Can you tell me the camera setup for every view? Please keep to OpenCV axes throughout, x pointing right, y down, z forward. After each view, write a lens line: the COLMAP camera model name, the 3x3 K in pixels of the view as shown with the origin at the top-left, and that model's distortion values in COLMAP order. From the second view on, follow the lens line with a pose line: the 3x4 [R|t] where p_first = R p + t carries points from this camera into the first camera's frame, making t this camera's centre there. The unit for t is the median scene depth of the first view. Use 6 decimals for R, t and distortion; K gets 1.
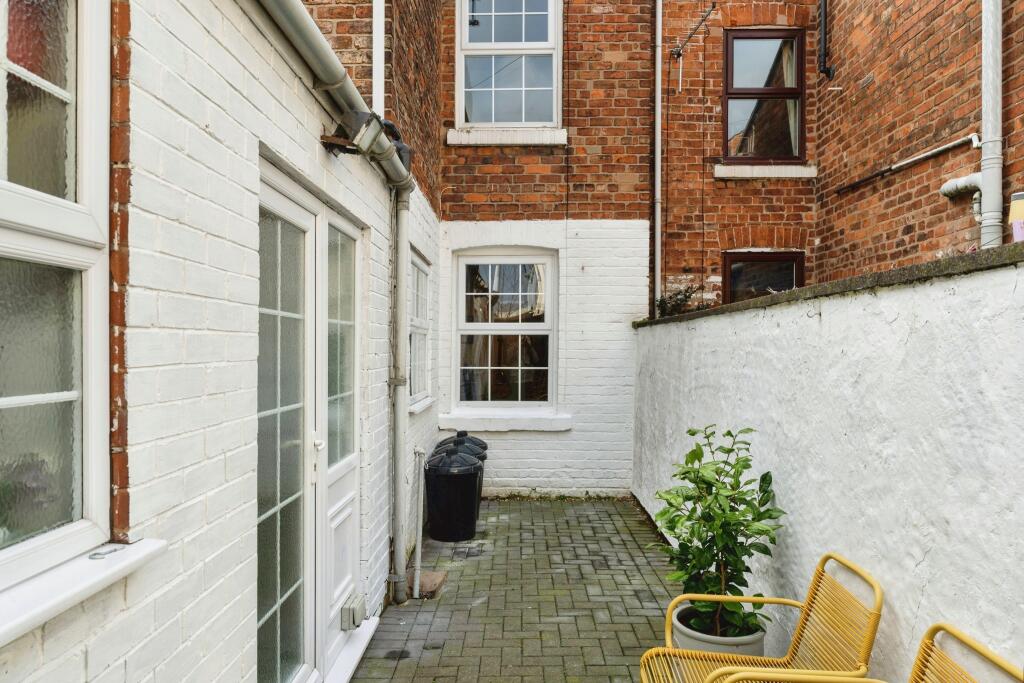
lens RADIAL K [[648.4, 0, 511.7], [0, 648.4, 343.7], [0, 0, 1]] dist [-0.000091, -0.000007]
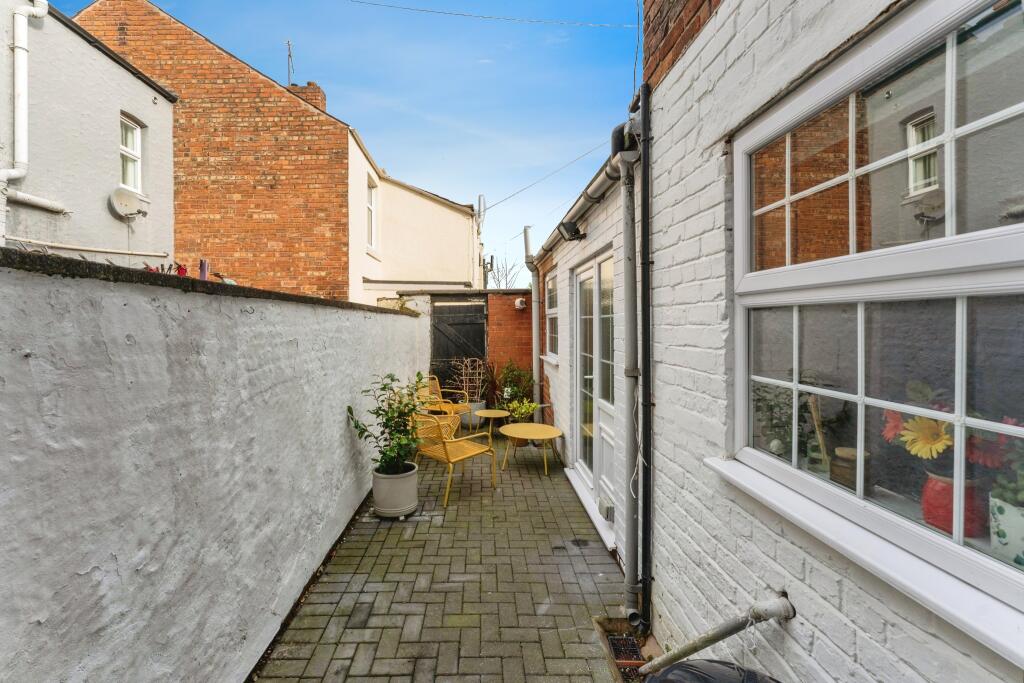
lens RADIAL K [[434.6, 0, 519.9], [0, 434.6, 325.0], [0, 0, 1]] dist [0.001873, 0.000751]
pose [[-0.994995, 0.005963, -0.099751, 0.047652], [0.005789, 0.999981, 0.002034, -0.011387], [0.099761, 0.001446, -0.995010, 1.735540]]
